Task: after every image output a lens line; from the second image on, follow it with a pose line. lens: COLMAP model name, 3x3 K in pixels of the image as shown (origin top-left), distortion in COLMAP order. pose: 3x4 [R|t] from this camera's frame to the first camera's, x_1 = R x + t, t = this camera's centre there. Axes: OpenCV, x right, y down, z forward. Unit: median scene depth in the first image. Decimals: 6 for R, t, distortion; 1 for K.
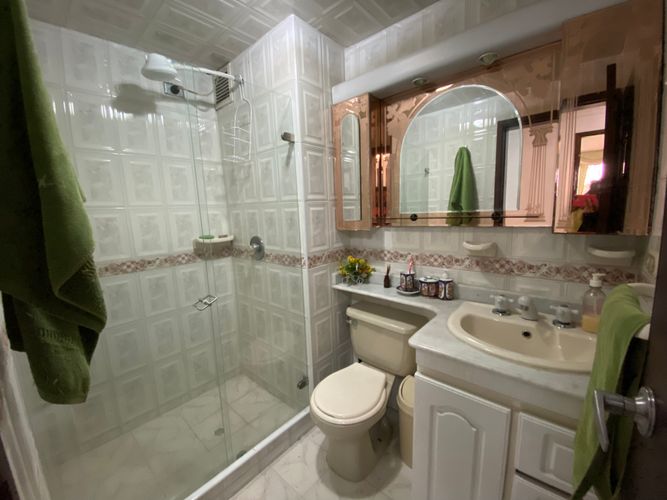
lens RADIAL K [[270.4, 0, 330.6], [0, 270.4, 250.0], [0, 0, 1]] dist [0.025903, -0.023016]
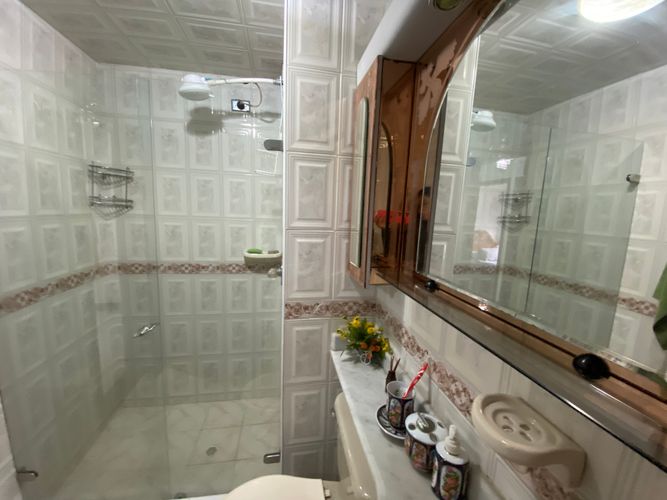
lens RADIAL K [[270.4, 0, 330.6], [0, 270.4, 250.0], [0, 0, 1]] dist [0.025903, -0.023016]
pose [[0.775300, 0.155706, -0.612099, 0.424401], [-0.158320, 0.986105, 0.050313, -0.170124], [0.611428, 0.057900, 0.789179, 0.460606]]
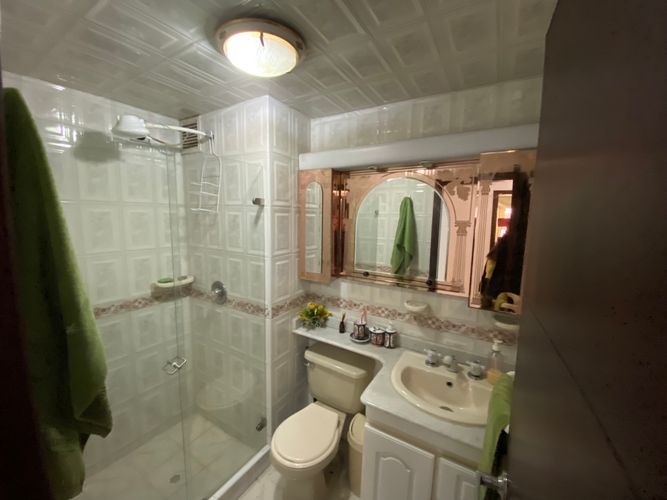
lens RADIAL K [[270.4, 0, 330.6], [0, 270.4, 250.0], [0, 0, 1]] dist [0.025903, -0.023016]
pose [[0.982865, 0.035872, 0.180804, -0.054671], [-0.031924, 0.999185, -0.024696, -0.180309], [-0.181543, 0.018501, 0.983209, -0.111828]]
